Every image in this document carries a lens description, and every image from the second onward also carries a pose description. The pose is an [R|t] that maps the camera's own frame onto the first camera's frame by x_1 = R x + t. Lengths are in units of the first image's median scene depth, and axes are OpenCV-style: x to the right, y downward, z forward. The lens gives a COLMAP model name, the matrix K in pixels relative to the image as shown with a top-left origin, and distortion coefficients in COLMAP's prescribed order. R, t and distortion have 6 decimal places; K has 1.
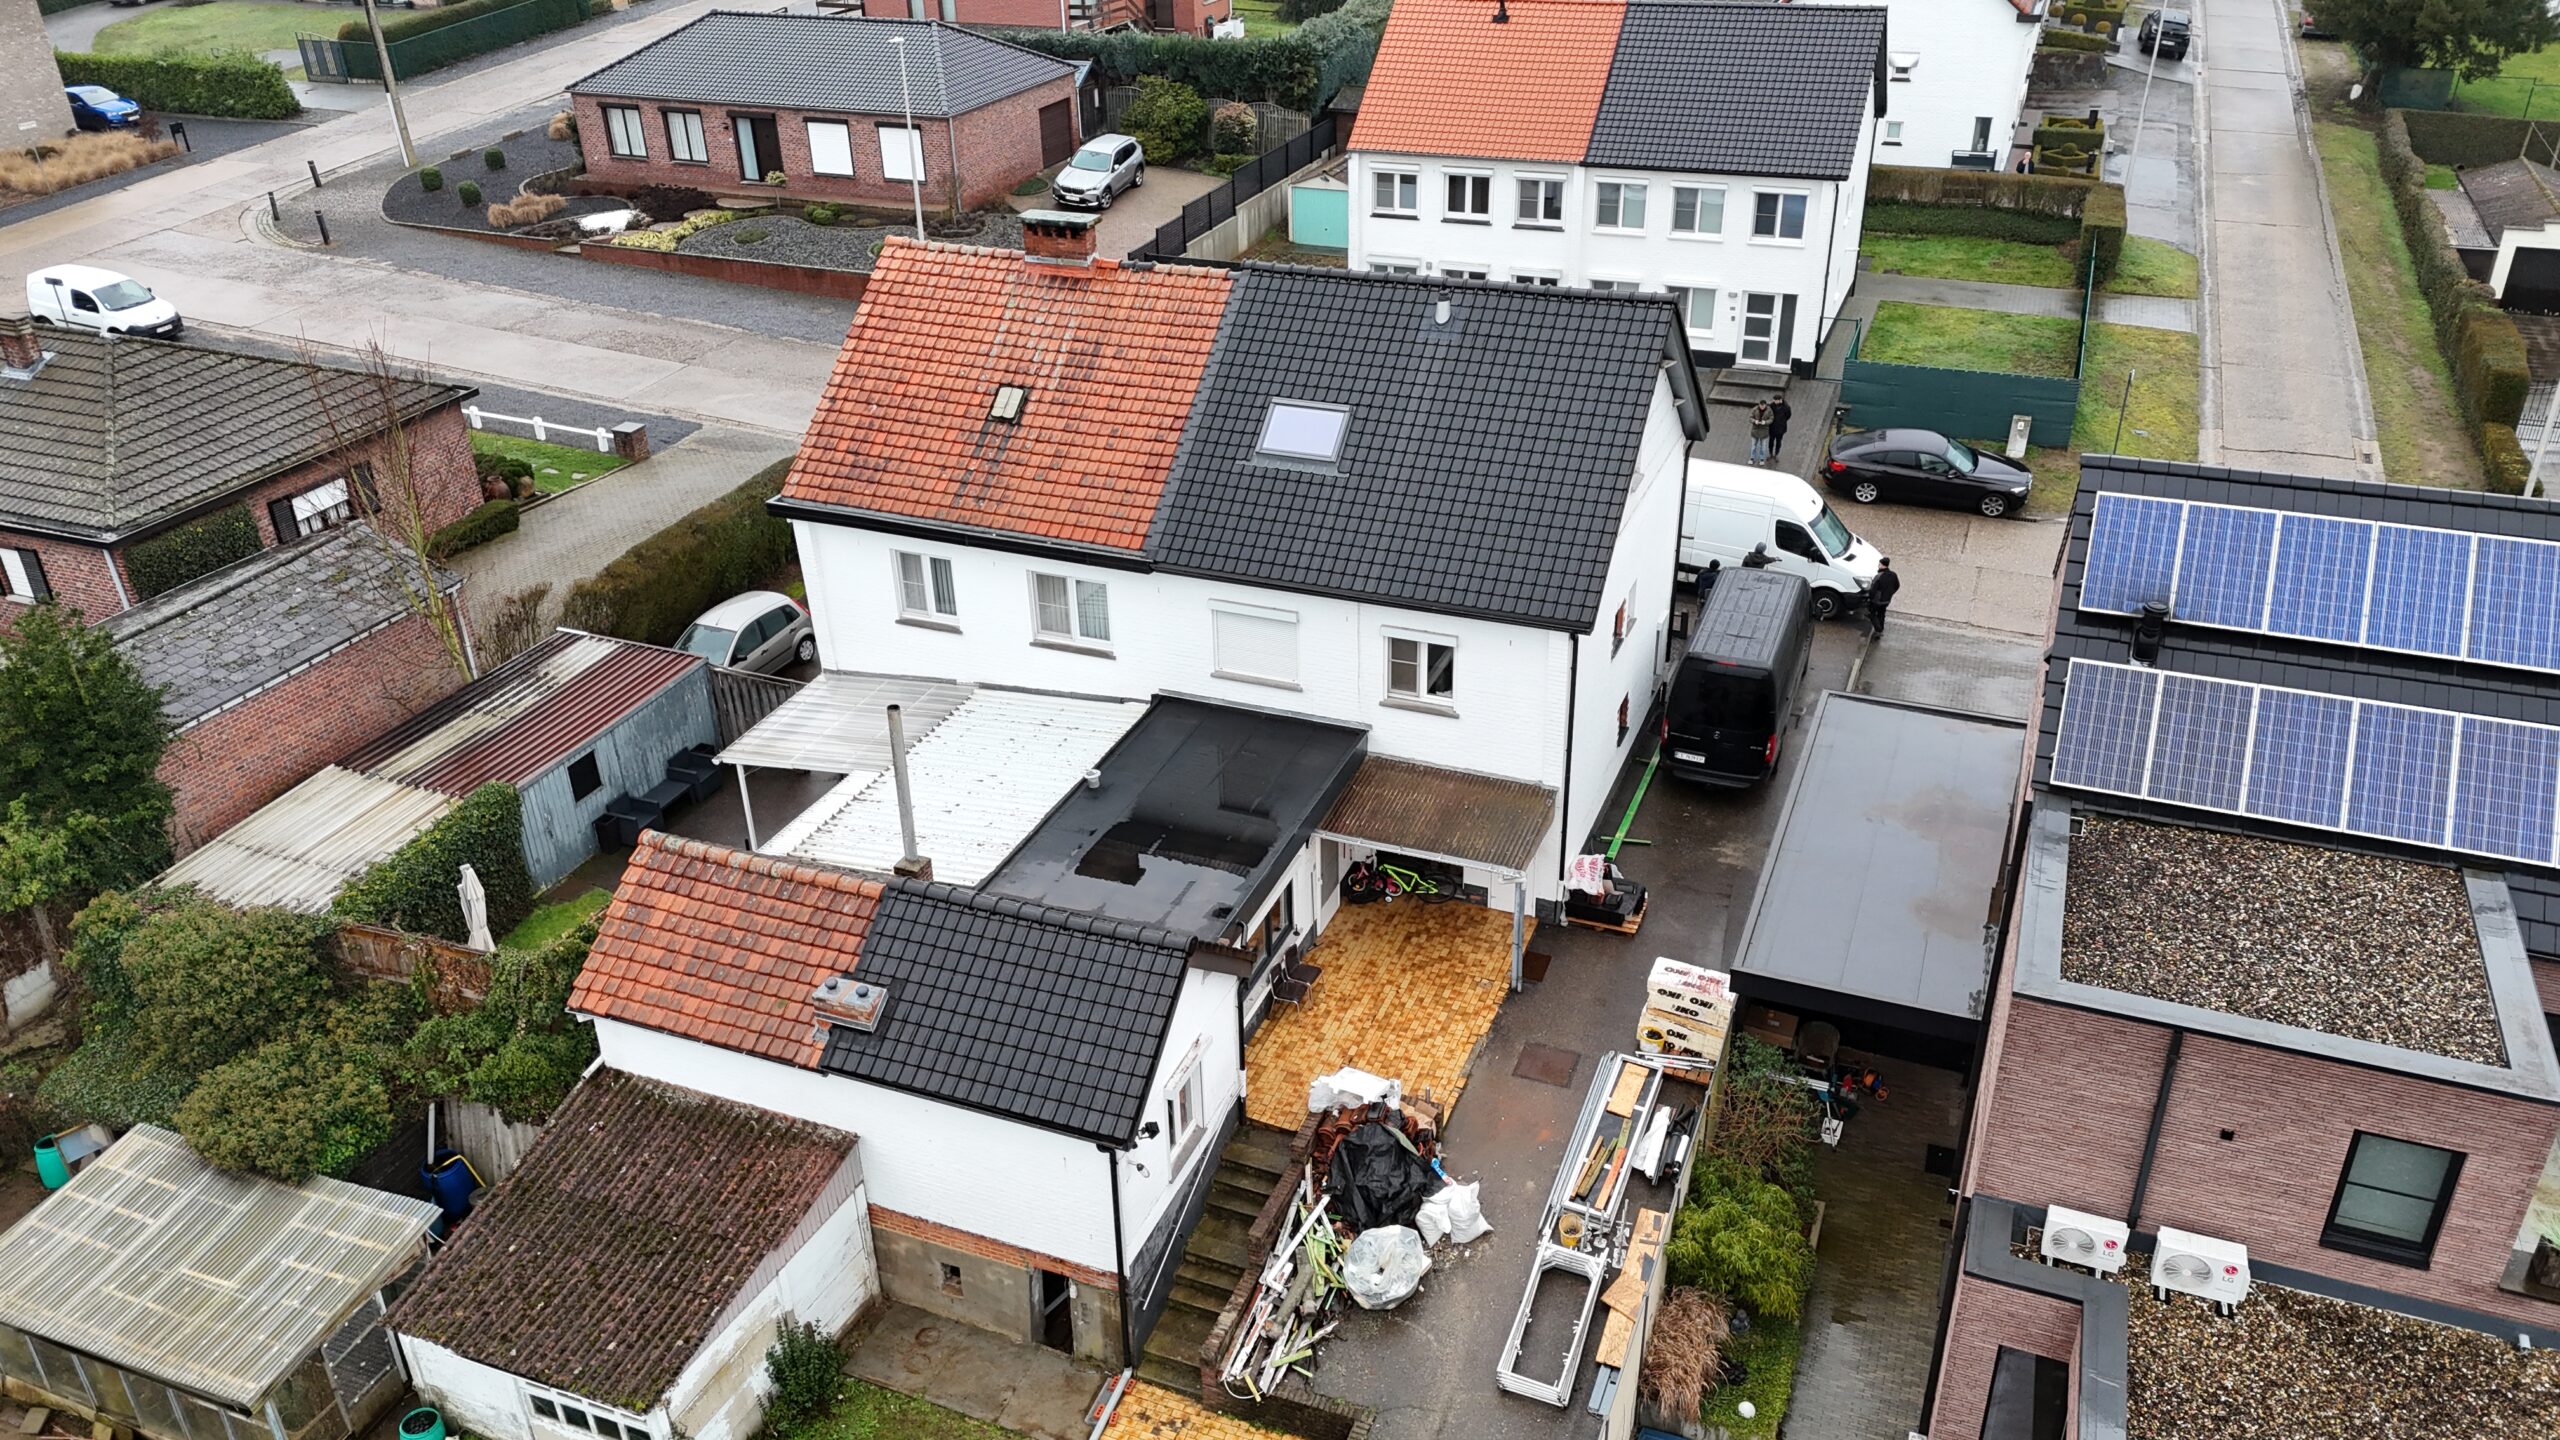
lens RADIAL K [[1927.4, 0, 1280.0], [0, 1927.4, 720.0], [0, 0, 1]] dist [0.082371, -0.063606]
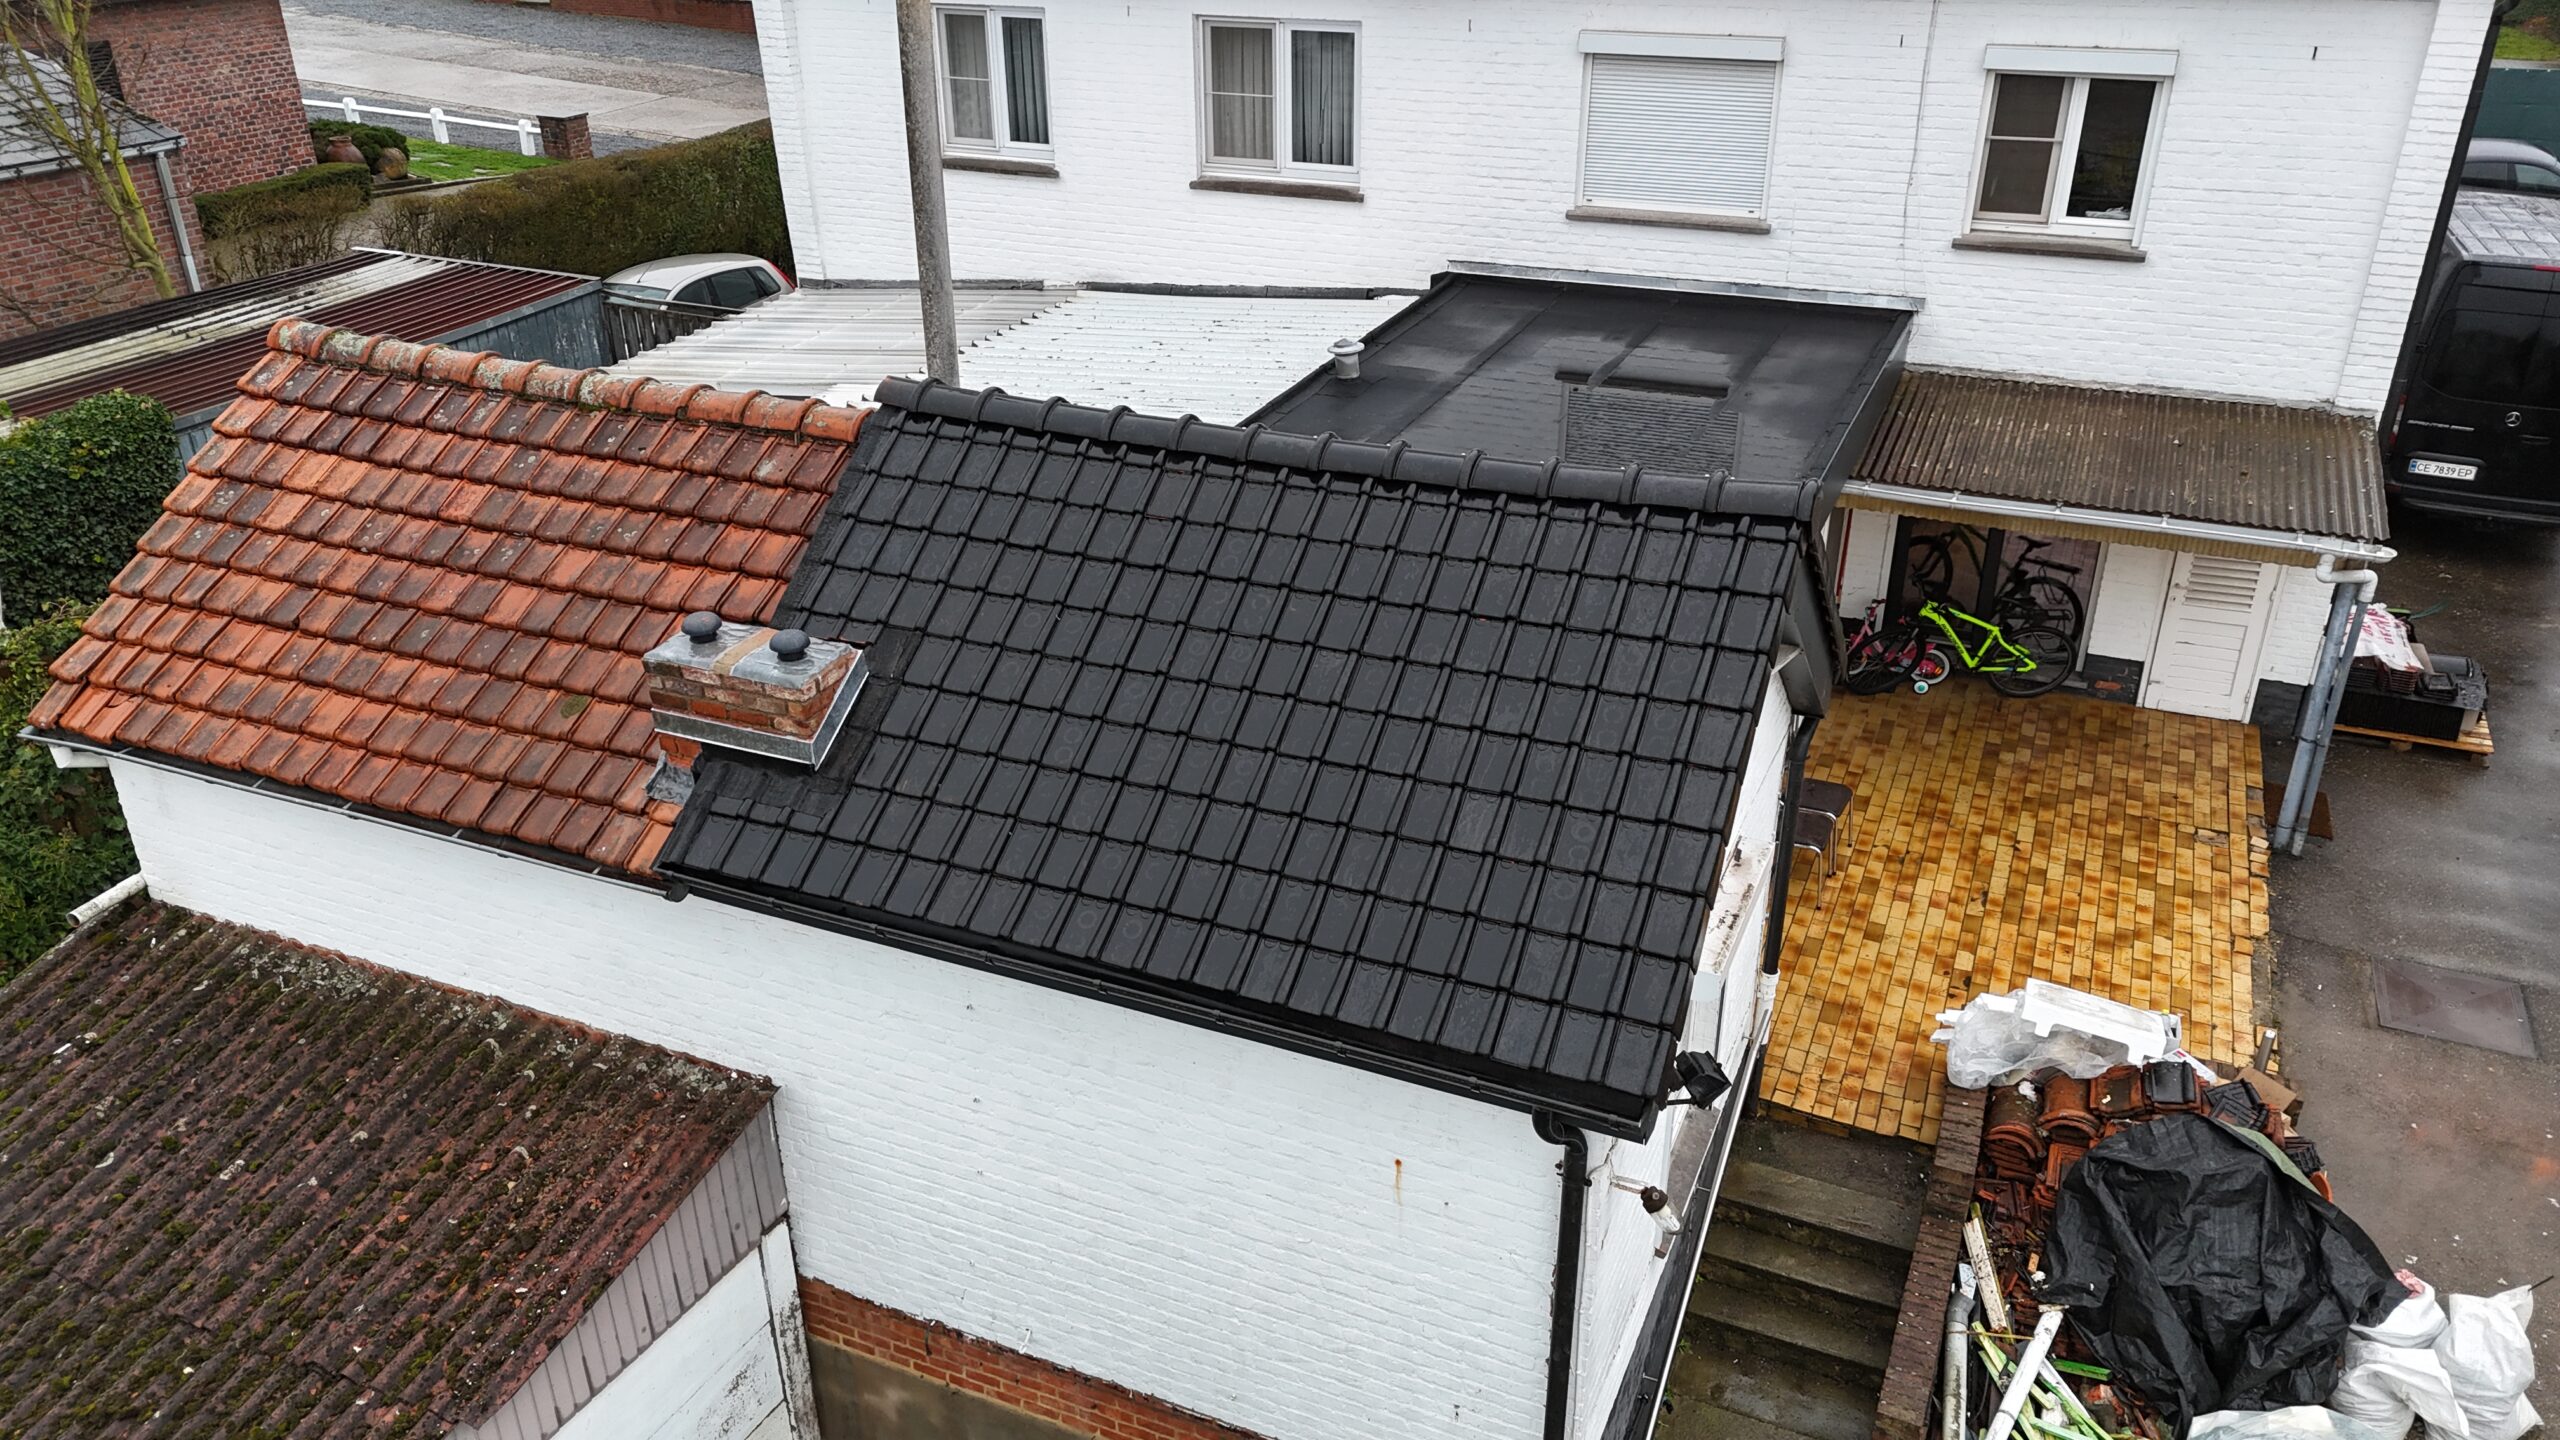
lens RADIAL K [[1859.9, 0, 1248.9], [0, 1859.9, 740.2], [0, 0, 1]] dist [0.070286, -0.053721]
pose [[0.999063, 0.025140, -0.035216, -0.118152], [-0.026457, 0.998947, -0.037473, 0.158569], [0.034237, 0.038369, 0.998677, 0.646938]]
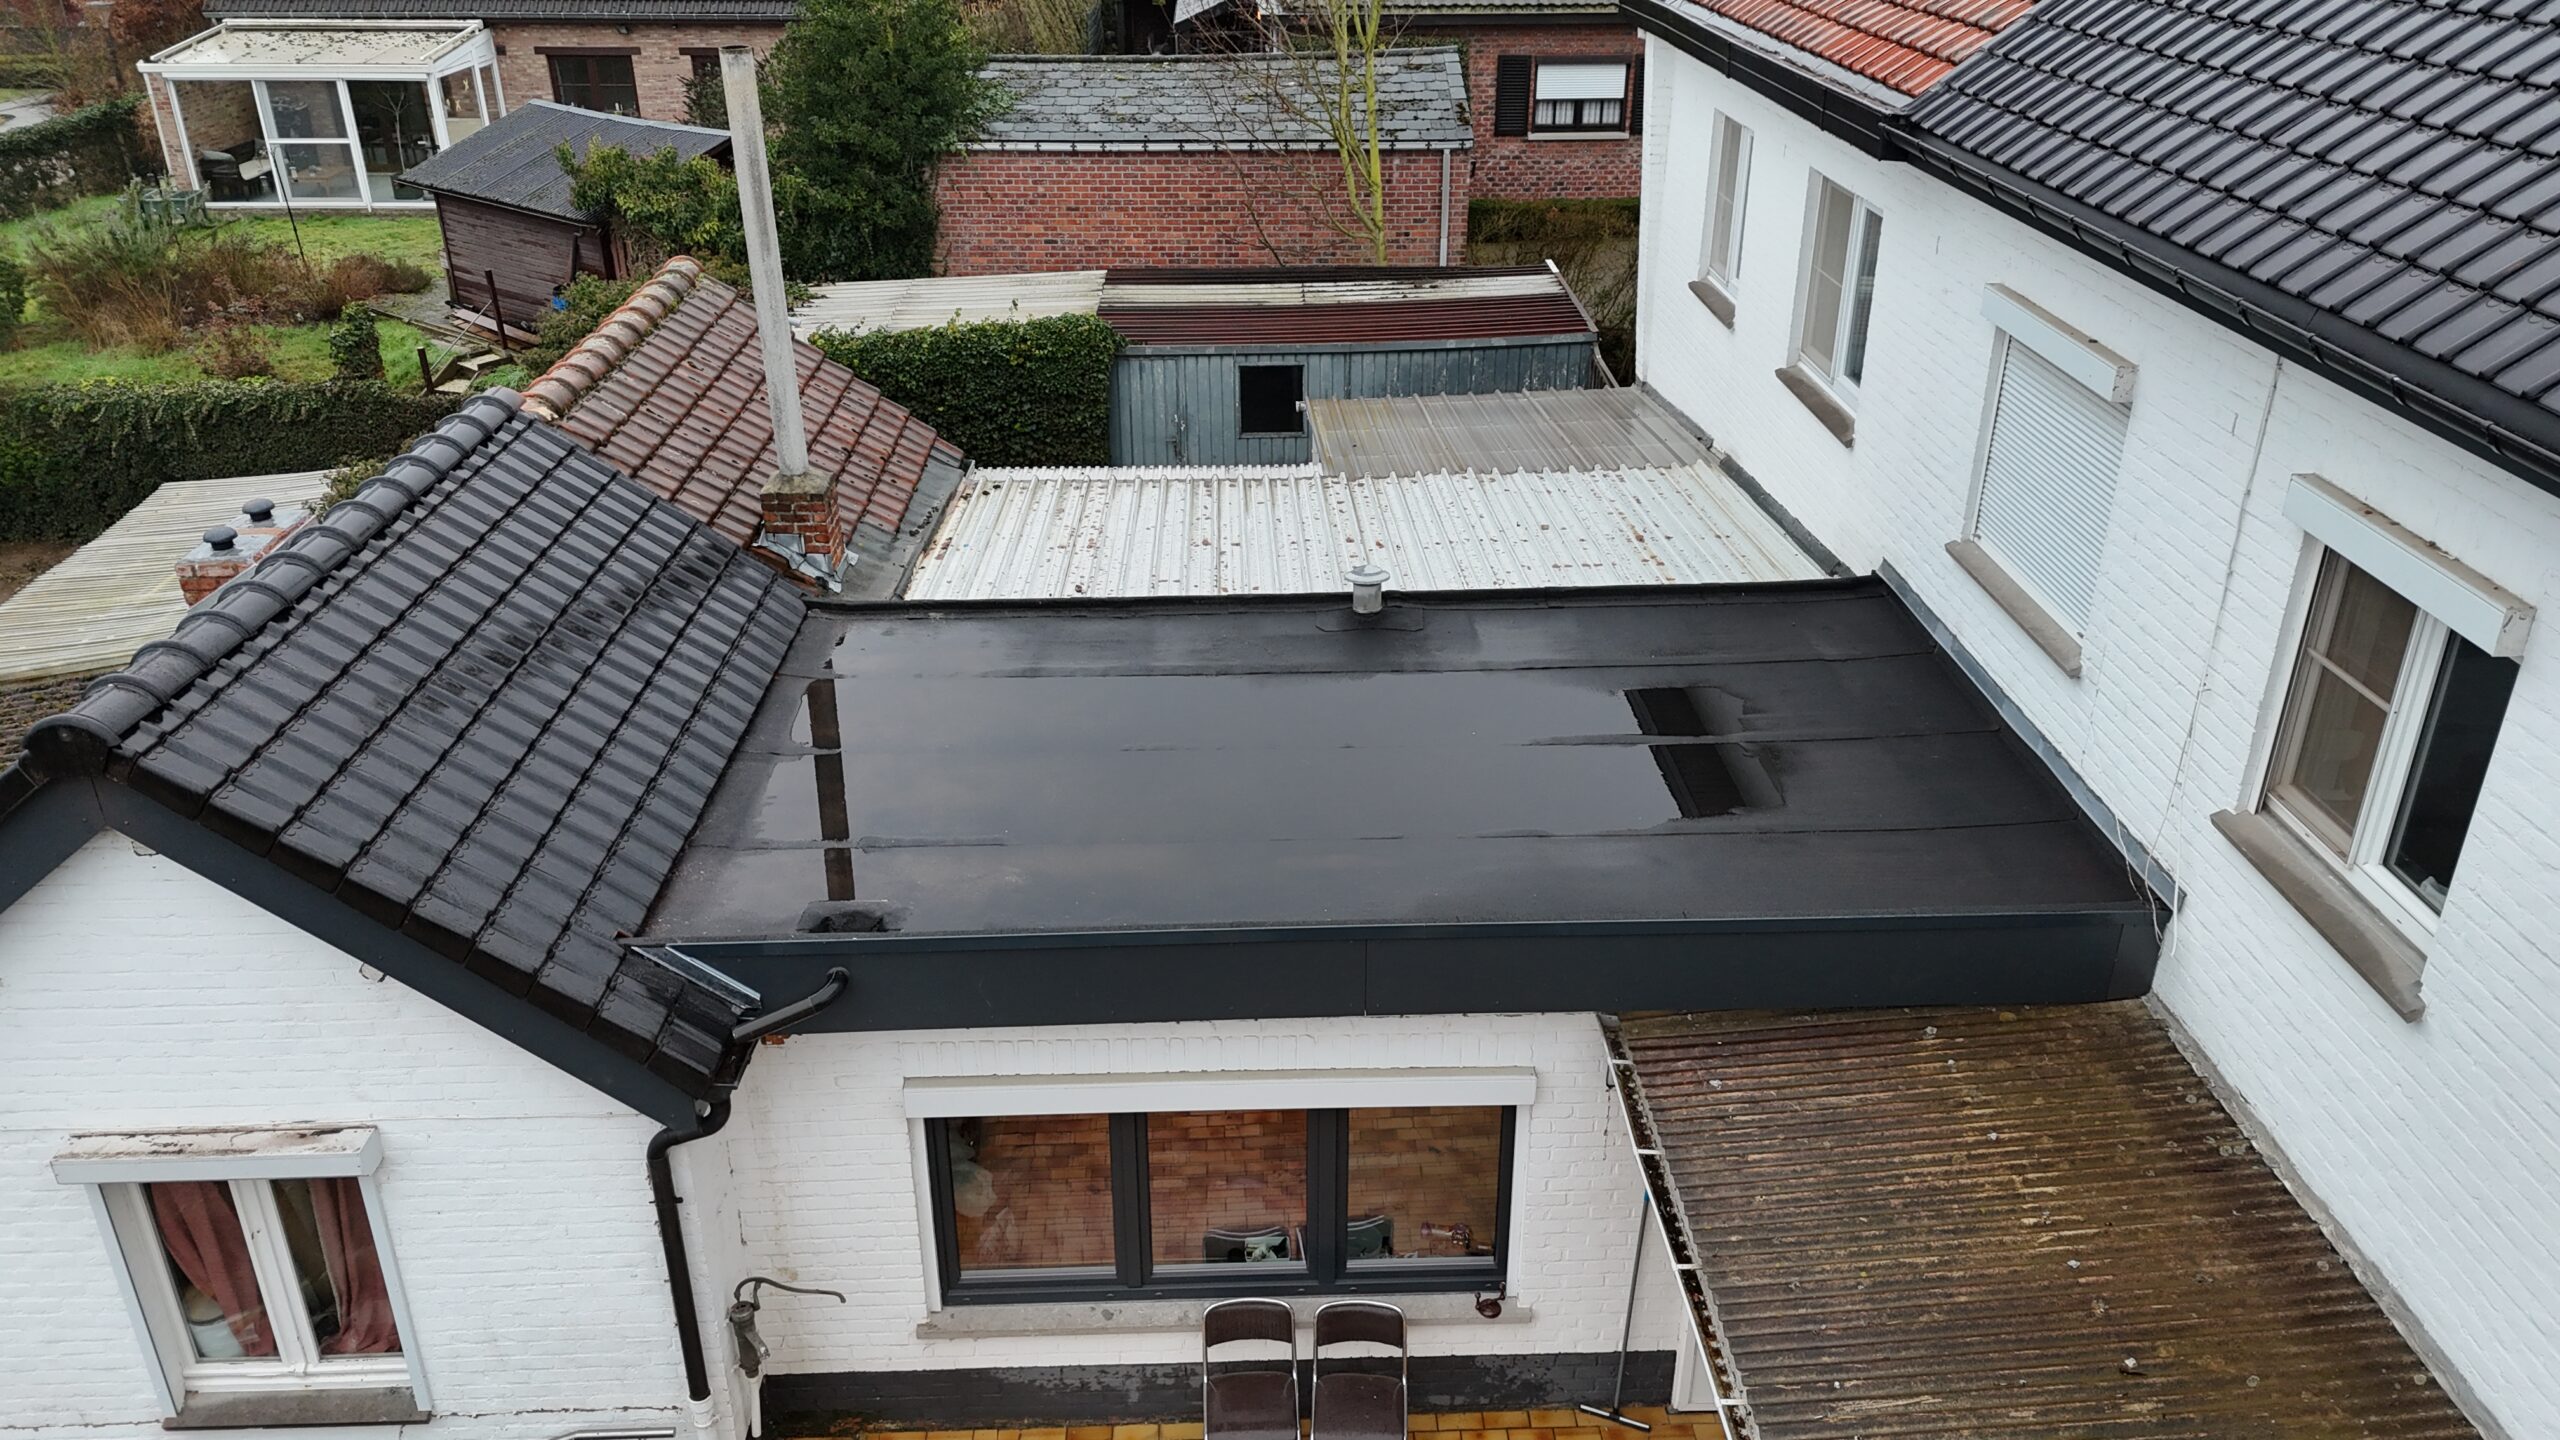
lens RADIAL K [[1859.9, 0, 1248.9], [0, 1859.9, 740.2], [0, 0, 1]] dist [0.070286, -0.053721]
pose [[0.369174, 0.424474, -0.826760, 0.236672], [-0.444189, 0.862004, 0.244225, -0.024375], [0.816338, 0.277076, 0.506776, 0.924691]]
